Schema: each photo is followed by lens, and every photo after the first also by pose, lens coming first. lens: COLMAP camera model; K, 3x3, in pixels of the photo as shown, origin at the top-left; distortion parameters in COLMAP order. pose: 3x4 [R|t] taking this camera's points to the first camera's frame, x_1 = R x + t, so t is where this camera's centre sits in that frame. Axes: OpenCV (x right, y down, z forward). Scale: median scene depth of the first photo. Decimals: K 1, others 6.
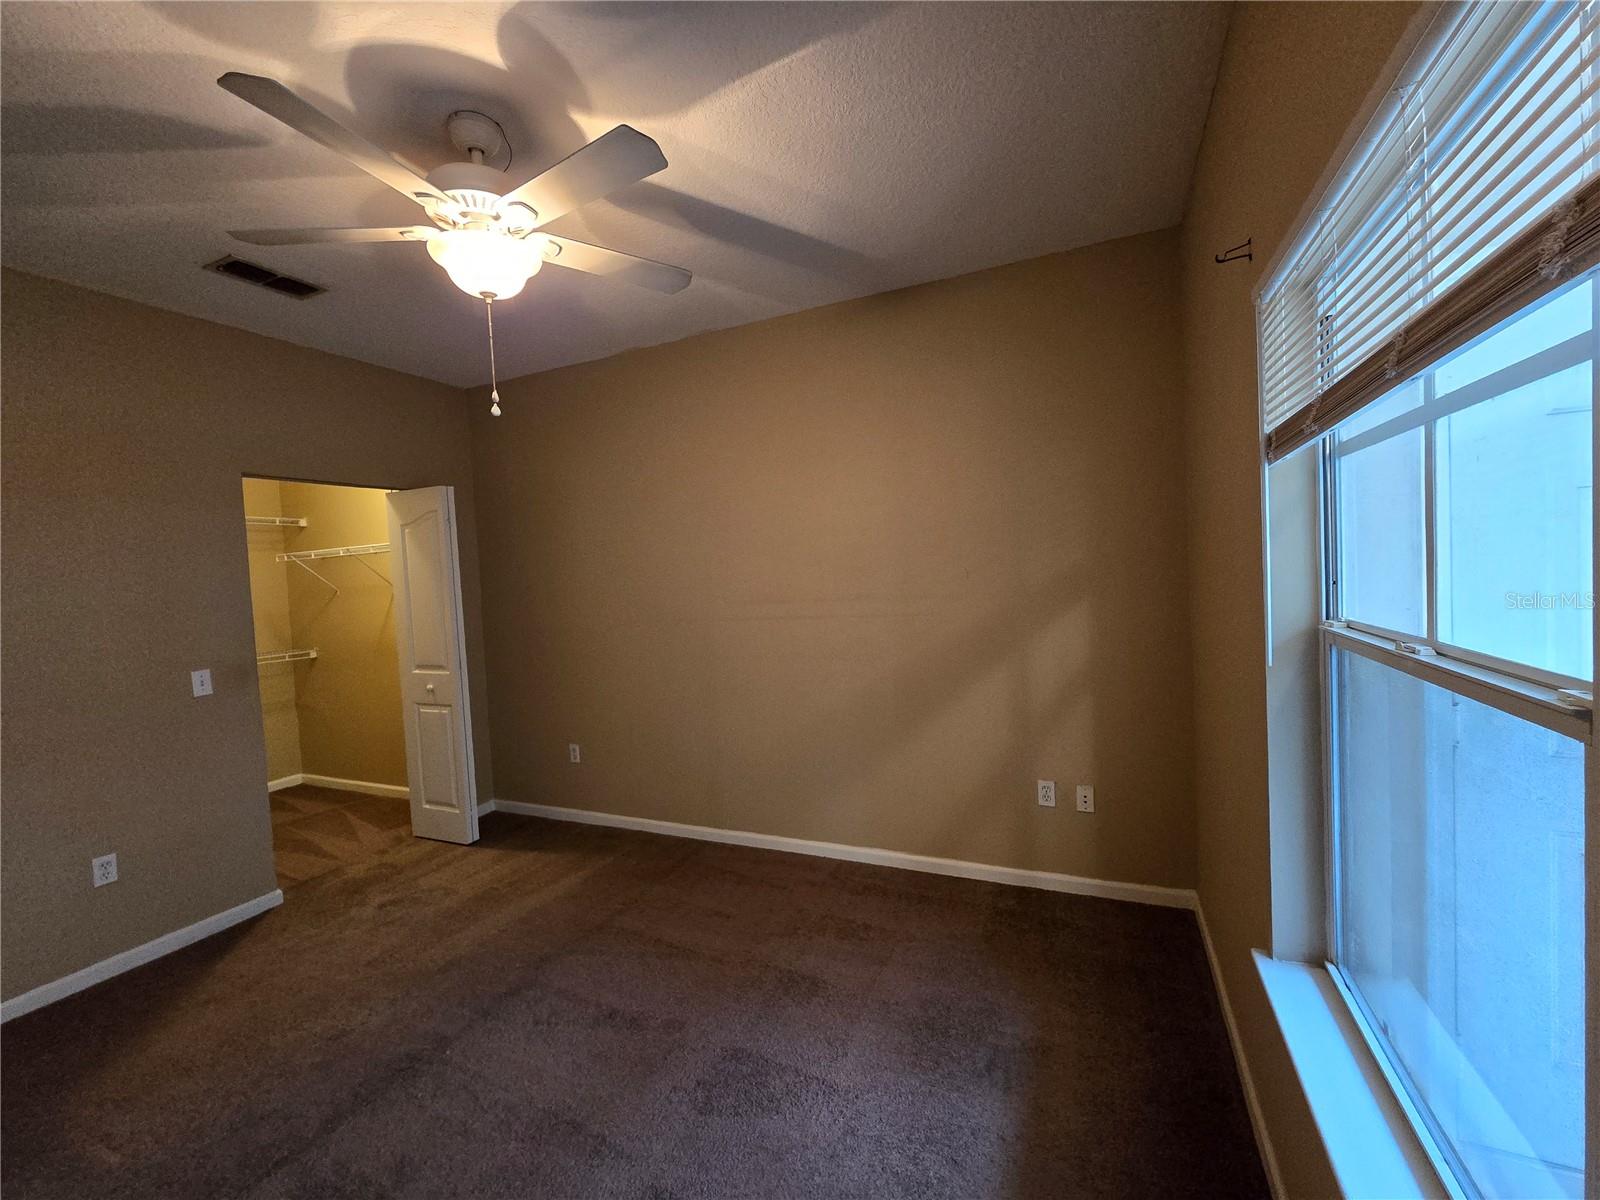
lens RADIAL K [[657.5, 0, 793.5], [0, 657.5, 598.3], [0, 0, 1]] dist [-0.002460, -0.000685]
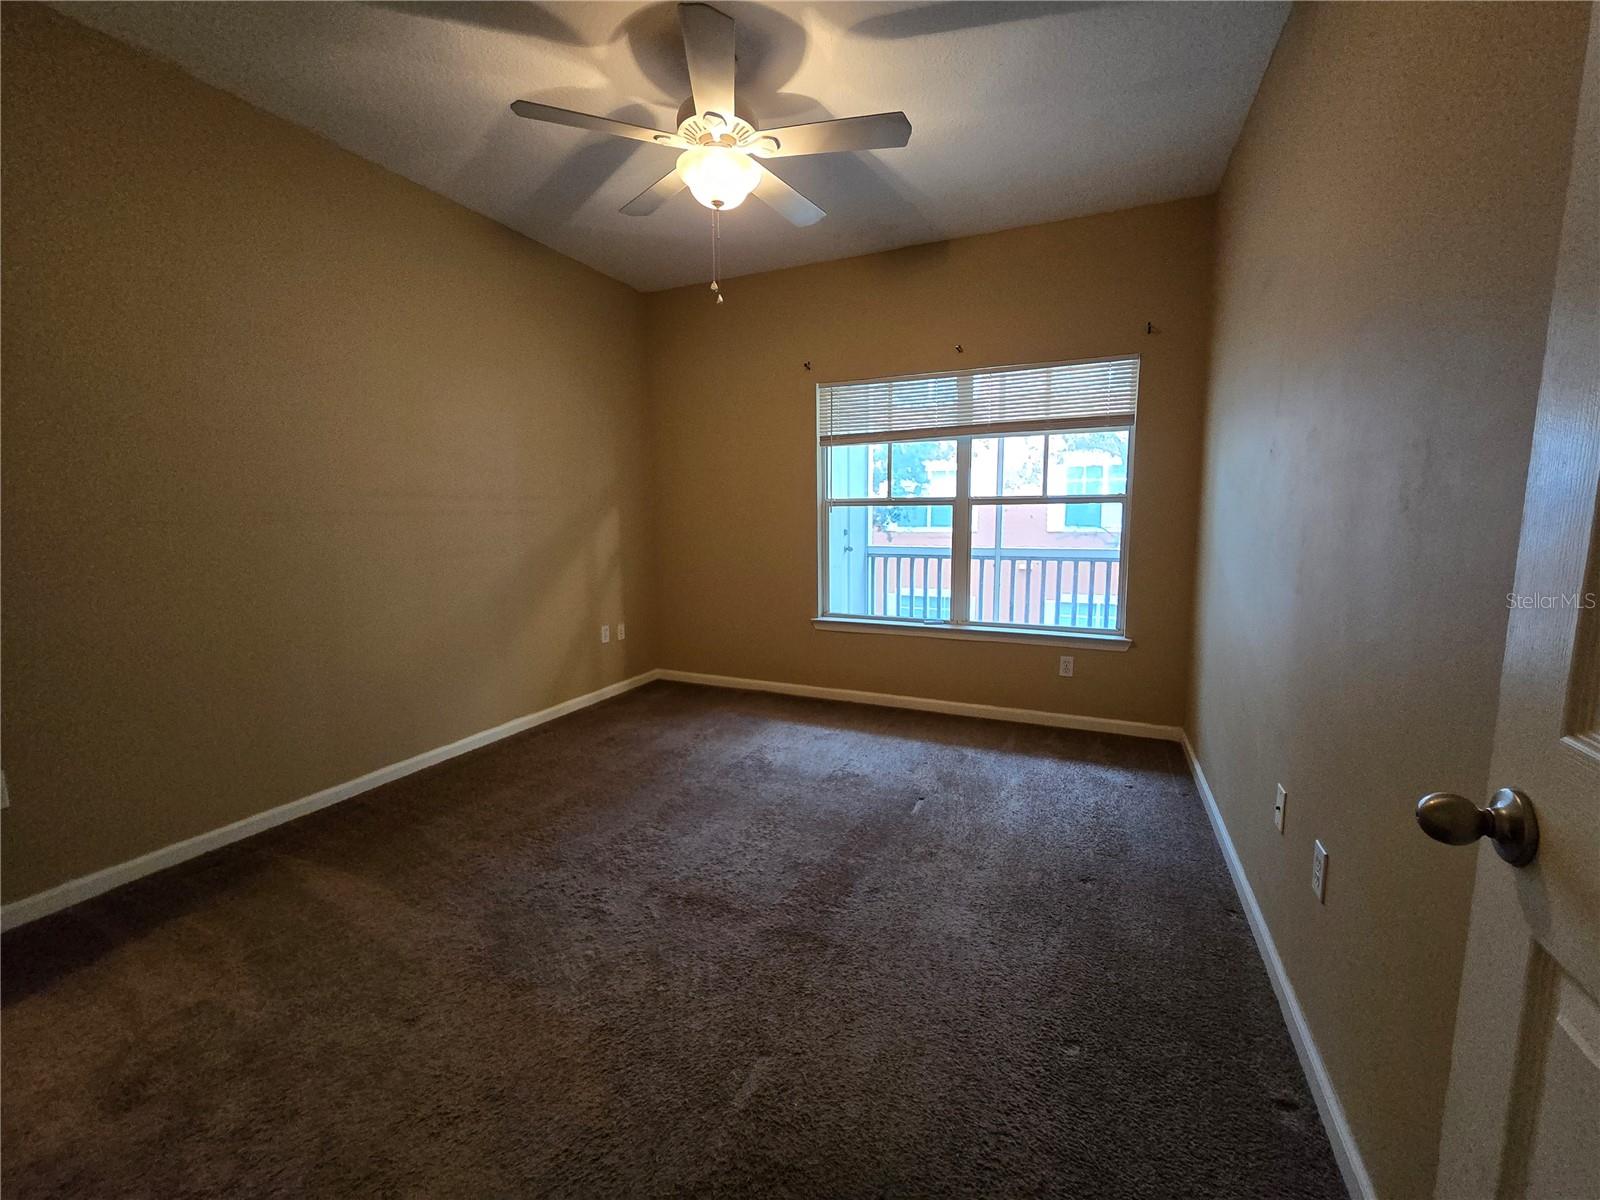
lens RADIAL K [[657.5, 0, 793.5], [0, 657.5, 598.3], [0, 0, 1]] dist [-0.002460, -0.000685]
pose [[-0.005192, -0.074301, 0.997222, -1.196251], [0.050965, 0.995920, 0.074469, 0.133052], [-0.998687, 0.051210, -0.001384, 0.608233]]
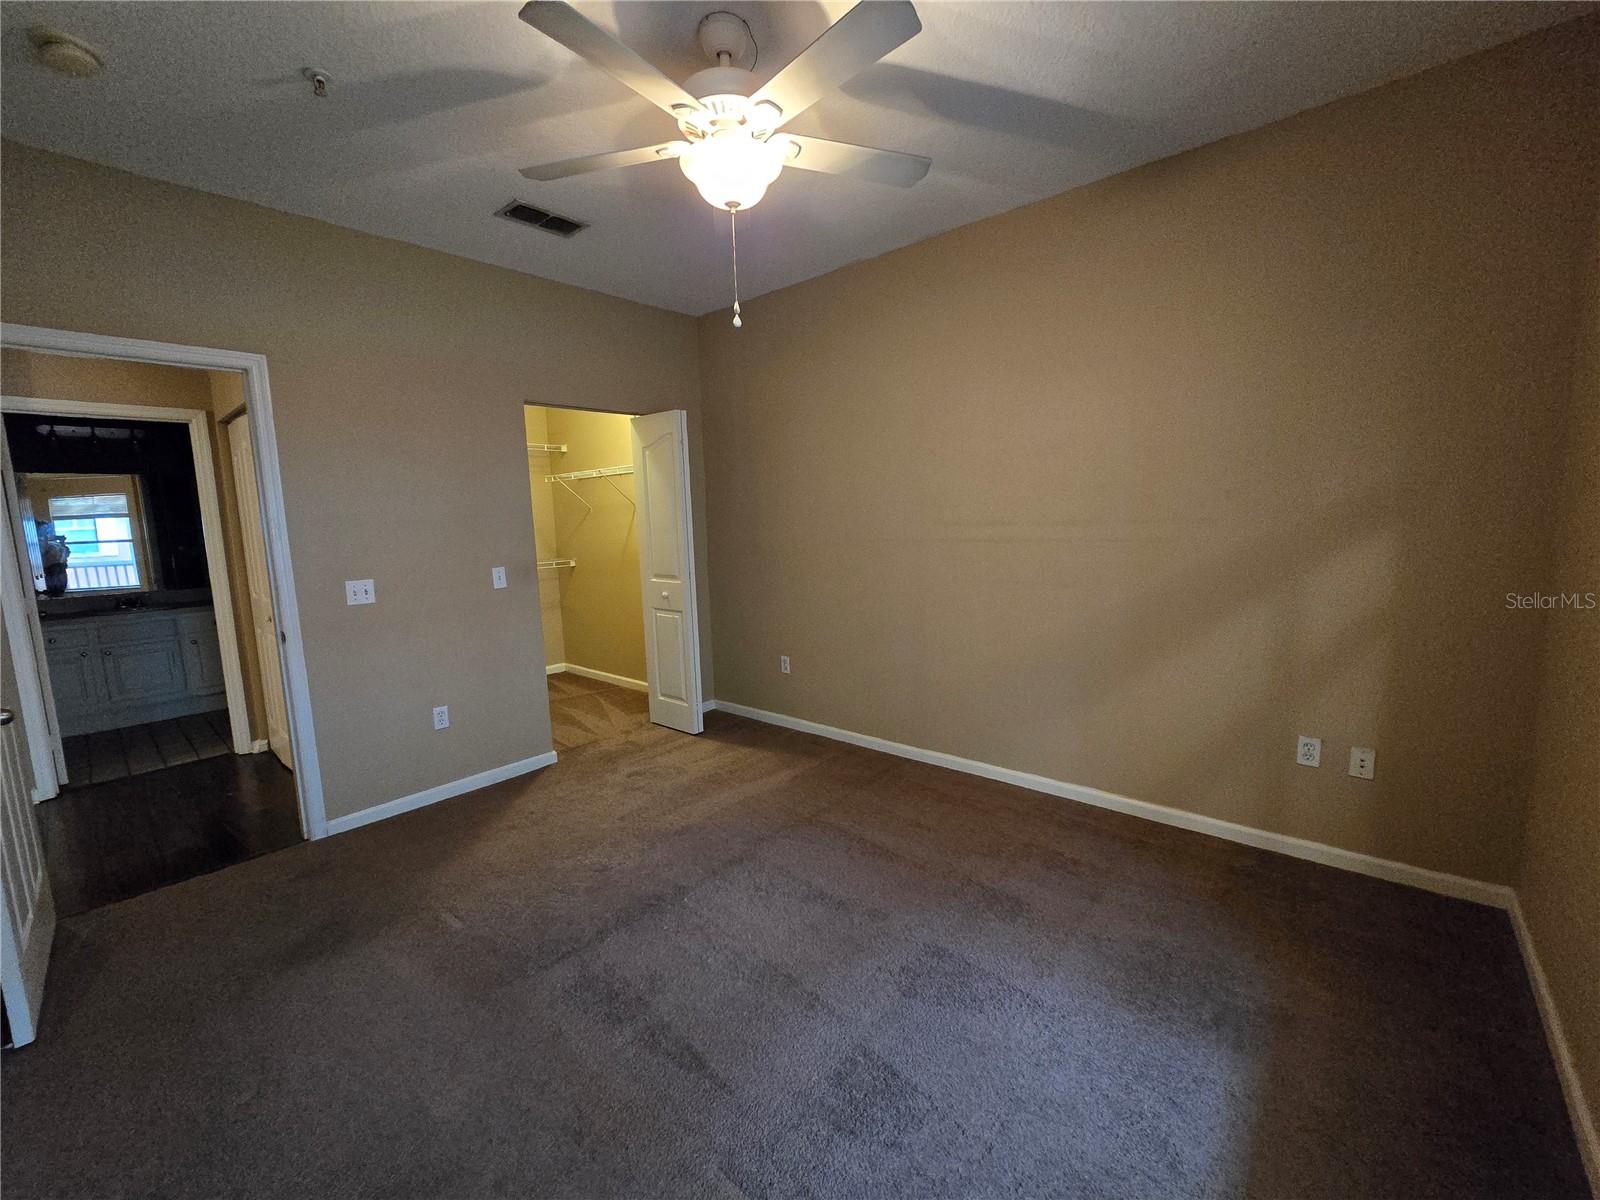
lens RADIAL K [[653.8, 0, 792.9], [0, 653.8, 599.4], [0, 0, 1]] dist [-0.000006, -0.000428]
pose [[0.956489, 0.056822, -0.286183, -0.032468], [-0.027919, 0.994177, 0.104082, 0.028455], [0.290430, -0.091563, 0.952505, -0.000879]]
